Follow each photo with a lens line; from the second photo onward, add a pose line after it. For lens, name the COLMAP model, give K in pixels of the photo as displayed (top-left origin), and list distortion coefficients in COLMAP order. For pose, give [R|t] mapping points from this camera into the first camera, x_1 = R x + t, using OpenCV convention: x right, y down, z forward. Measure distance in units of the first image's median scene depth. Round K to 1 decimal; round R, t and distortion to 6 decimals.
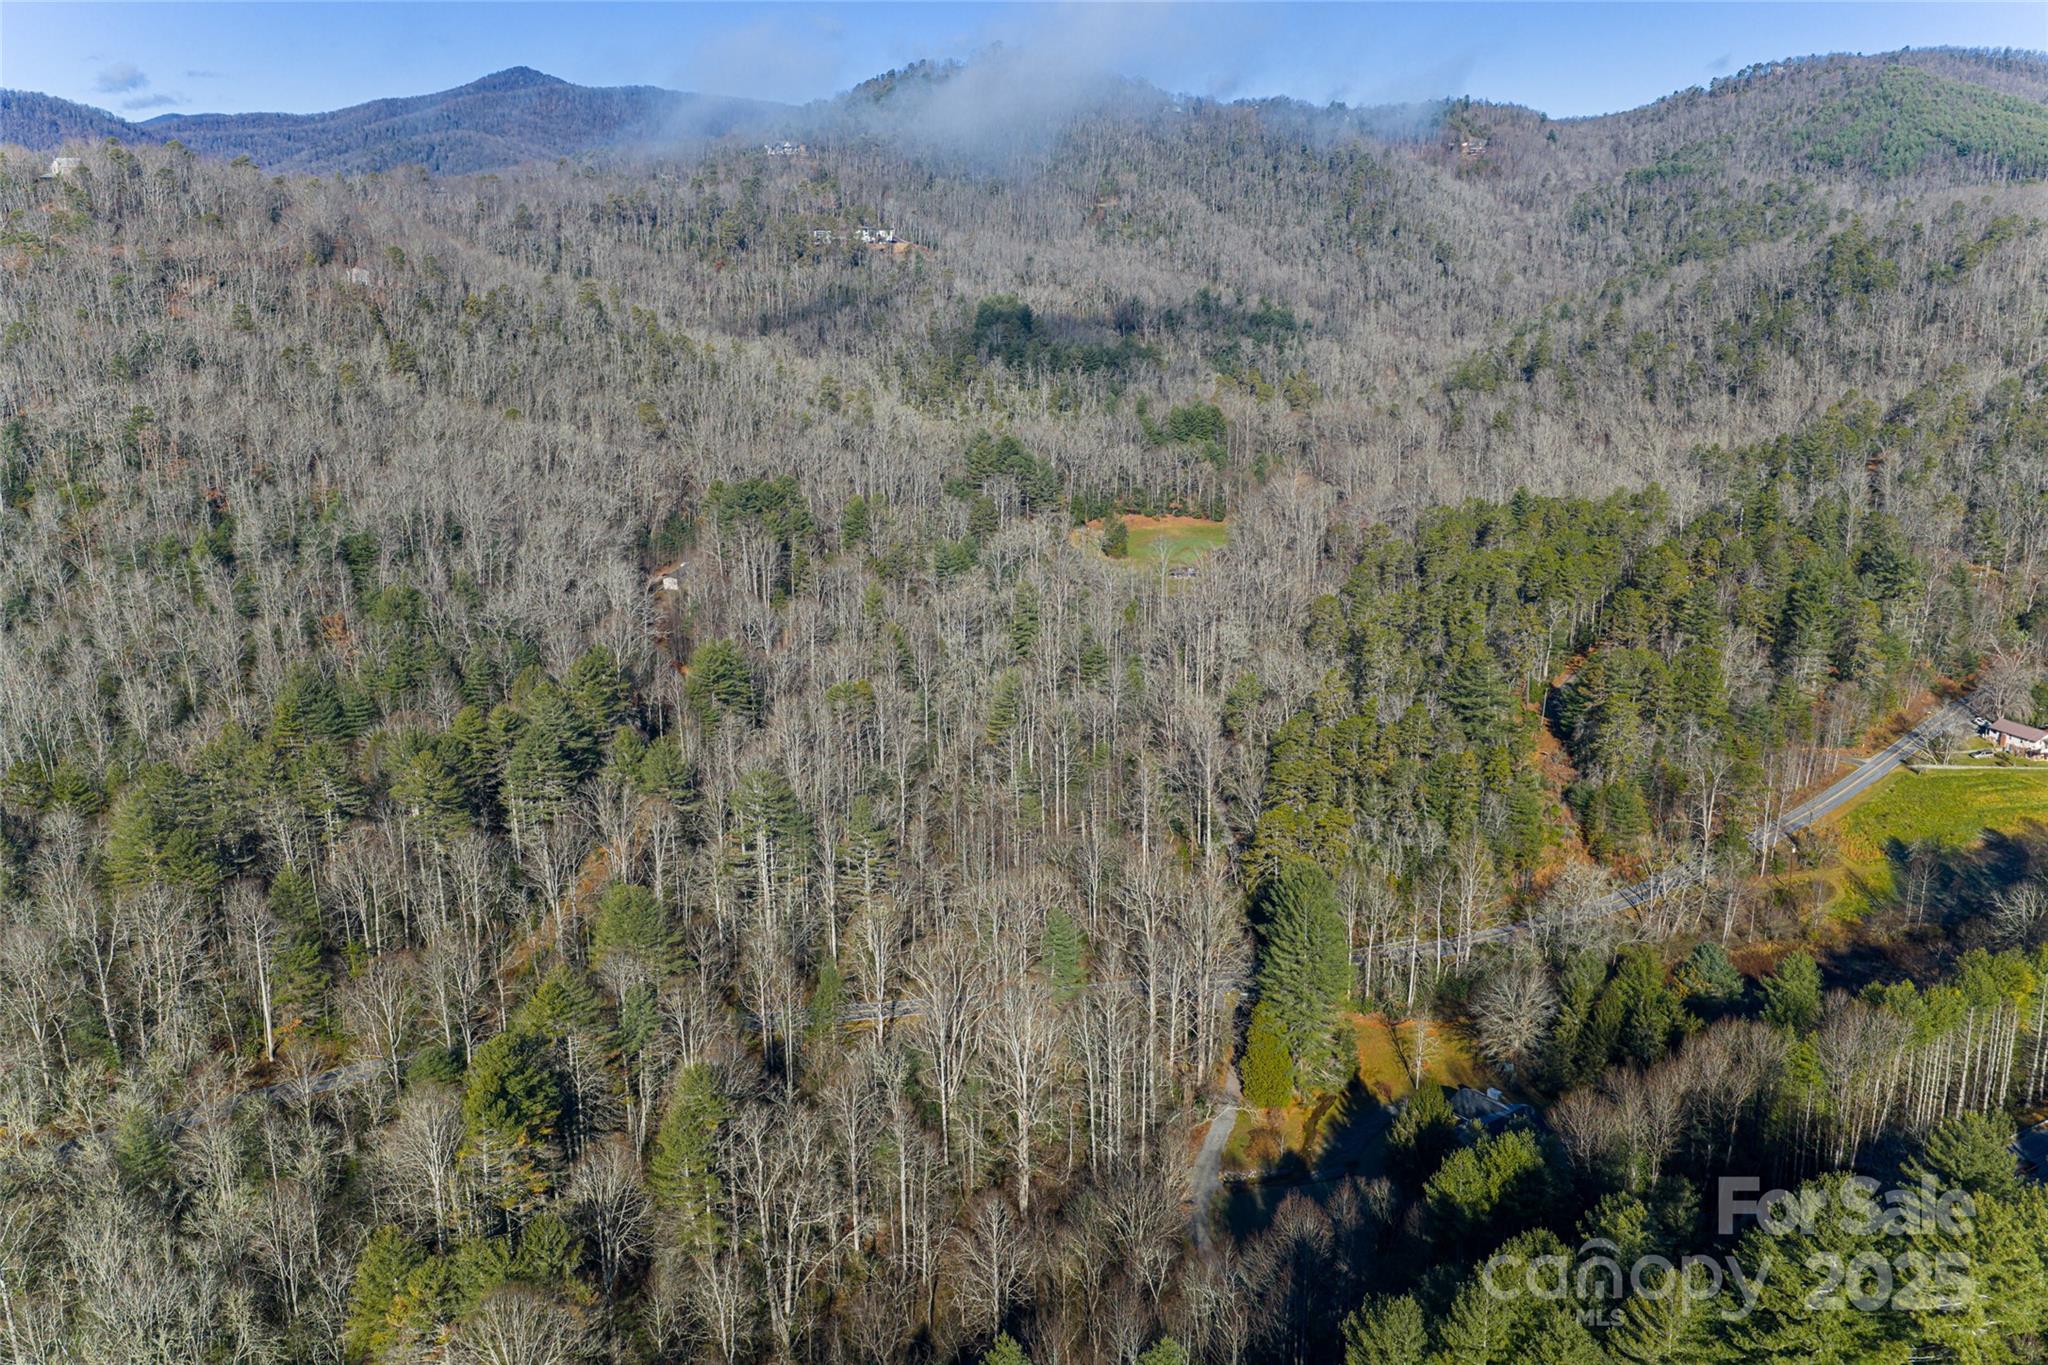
lens RADIAL K [[1709.4, 0, 1024.0], [0, 1709.4, 682.5], [0, 0, 1]] dist [0.015725, -0.017951]
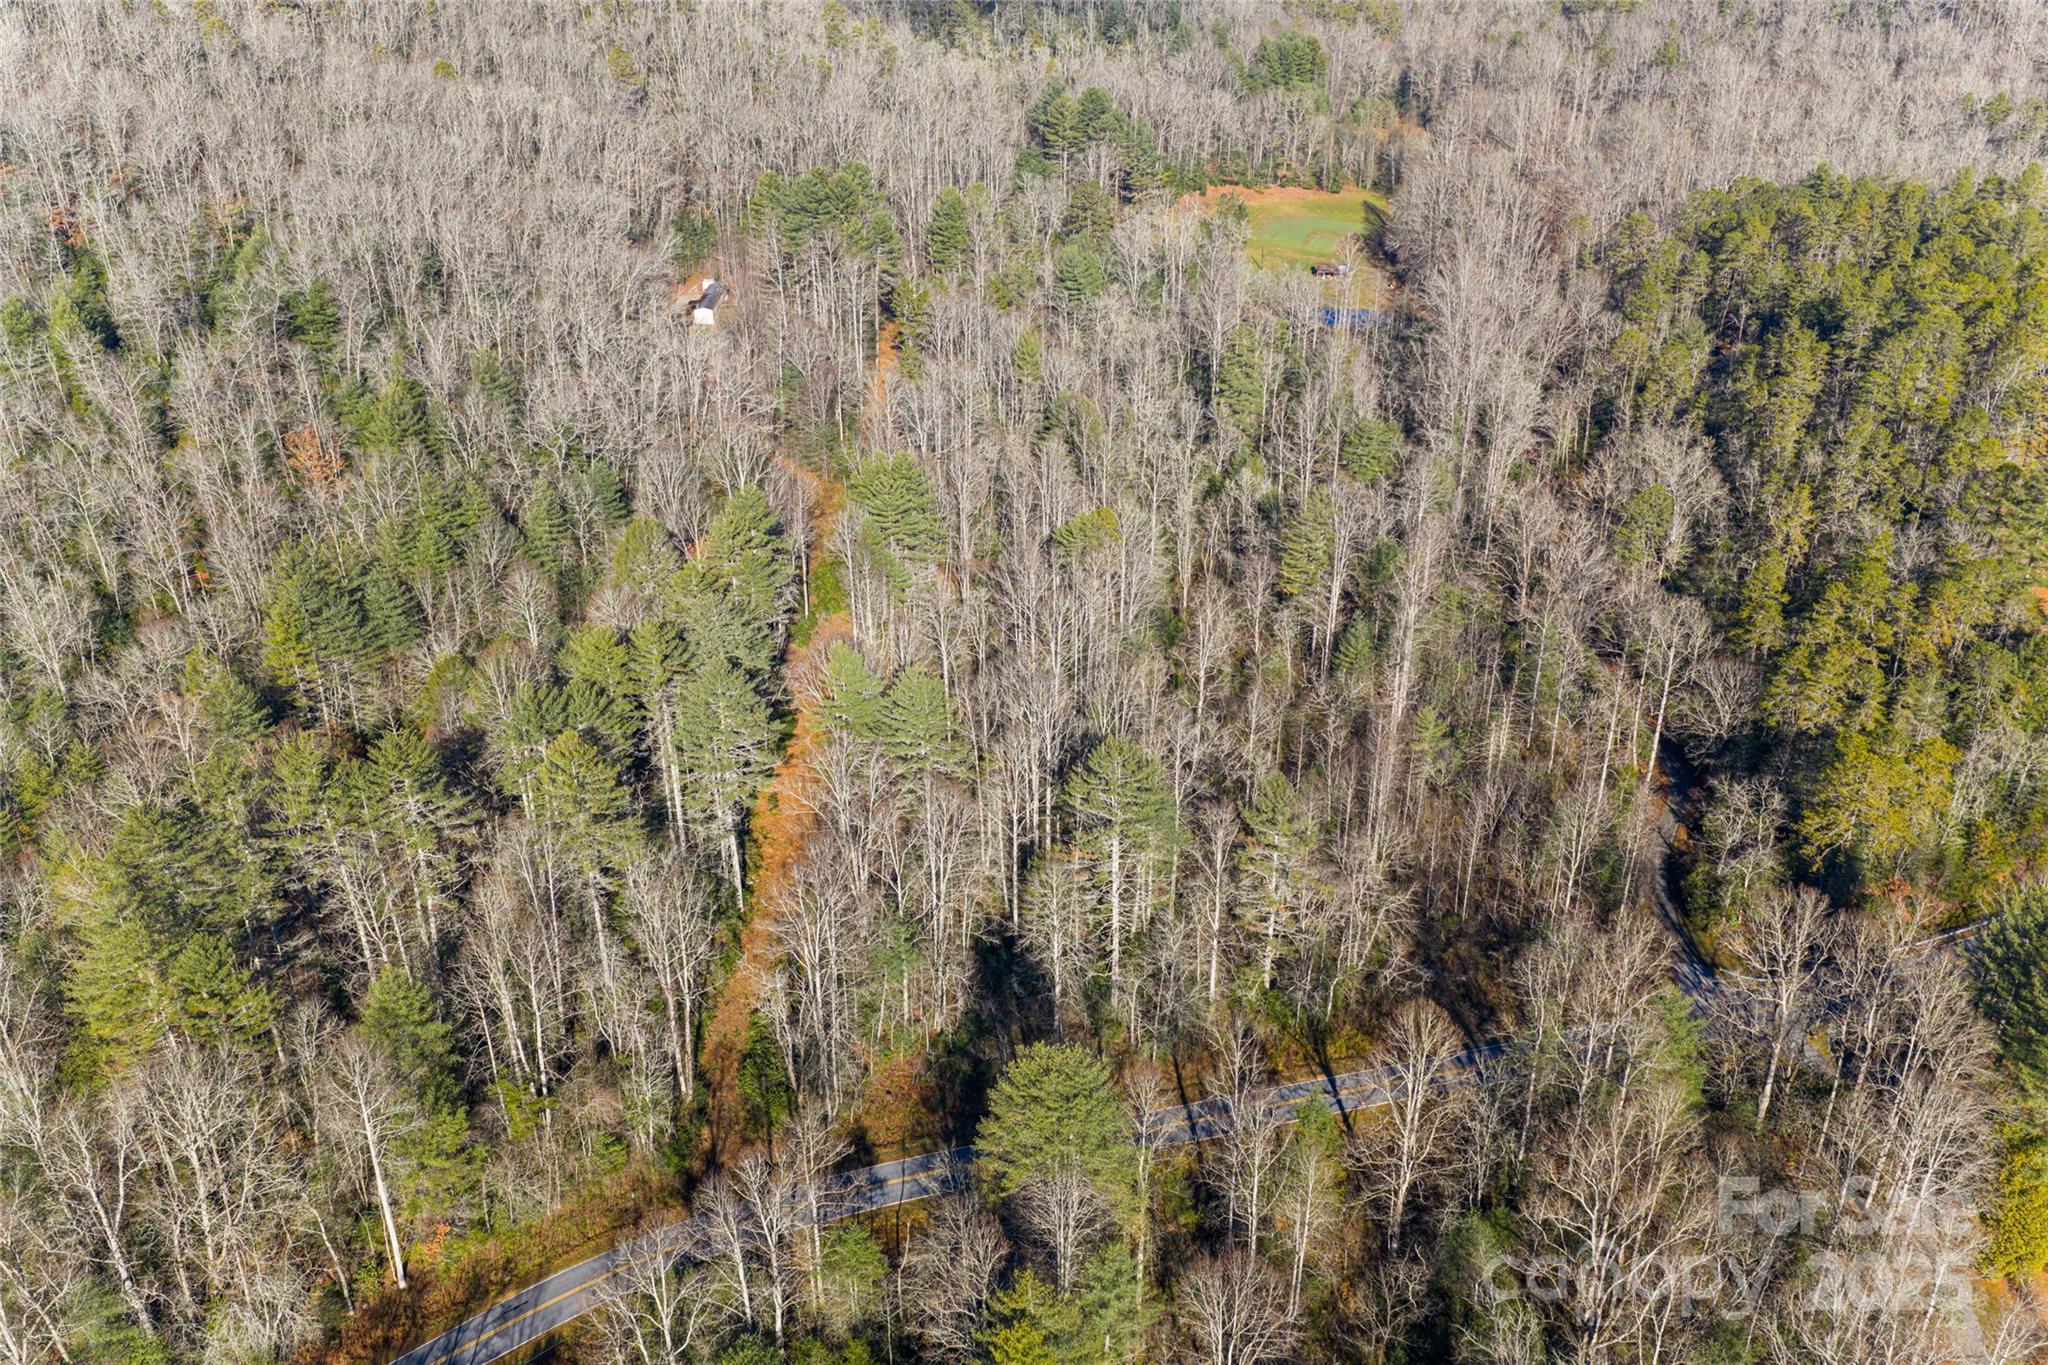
lens RADIAL K [[1703.9, 0, 1024.0], [0, 1703.9, 682.5], [0, 0, 1]] dist [0.005226, -0.003600]
pose [[0.995076, -0.043072, 0.089264, -0.087698], [0.022344, 0.974939, 0.221349, -0.039342], [-0.096561, -0.218264, 0.971101, 0.145120]]
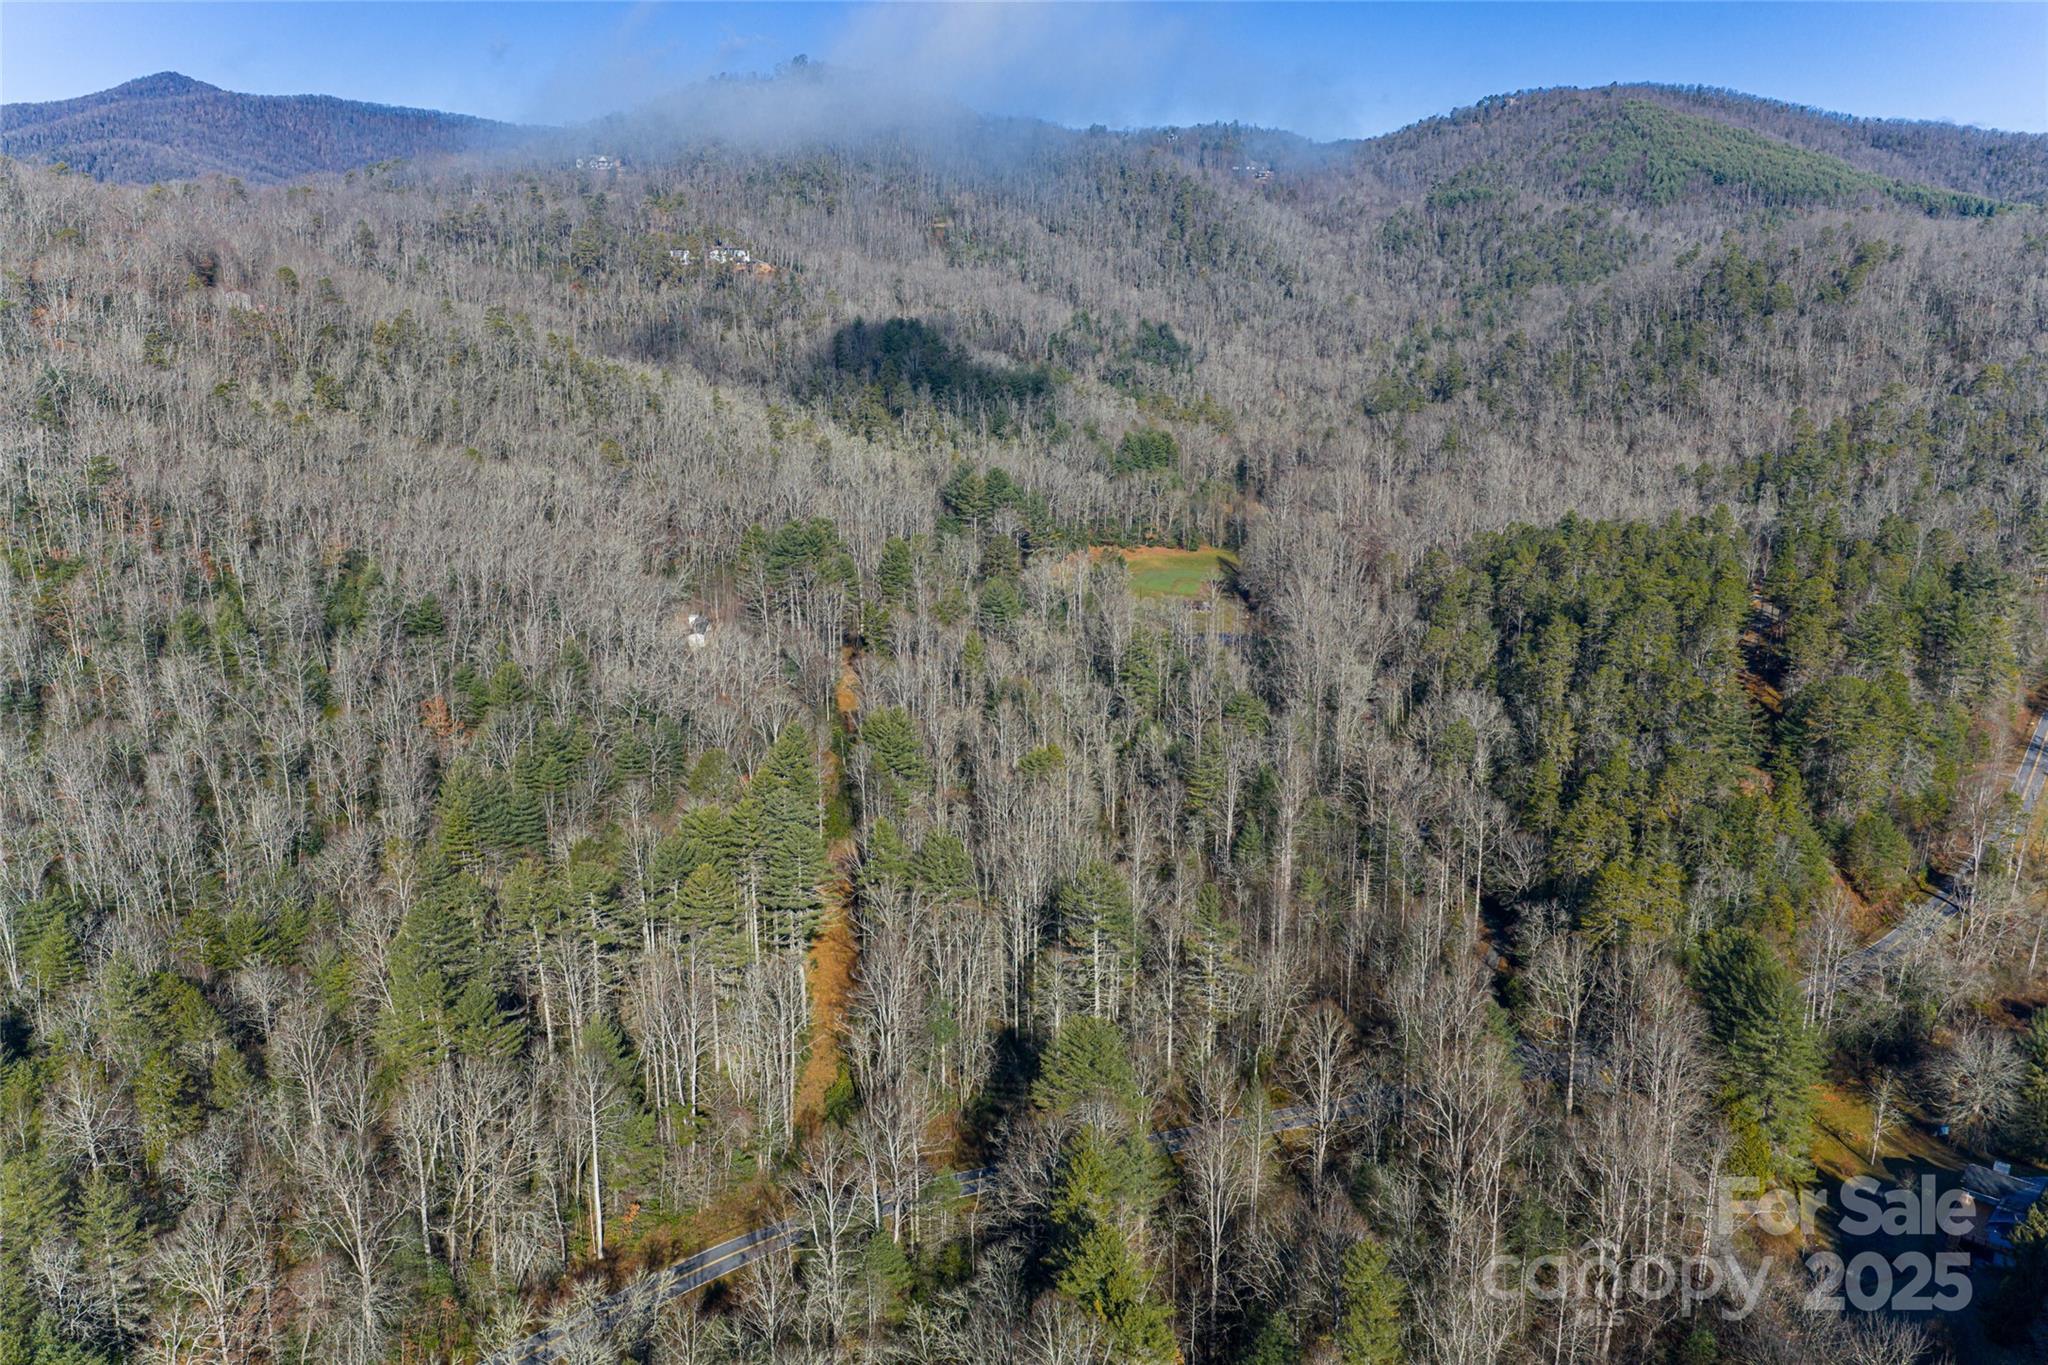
lens RADIAL K [[1709.4, 0, 1024.0], [0, 1709.4, 682.5], [0, 0, 1]] dist [0.015725, -0.017951]
pose [[0.982147, -0.042943, 0.183147, -0.125758], [0.044958, 0.998965, -0.006860, -0.013446], [-0.182663, 0.014972, 0.983062, 0.049709]]
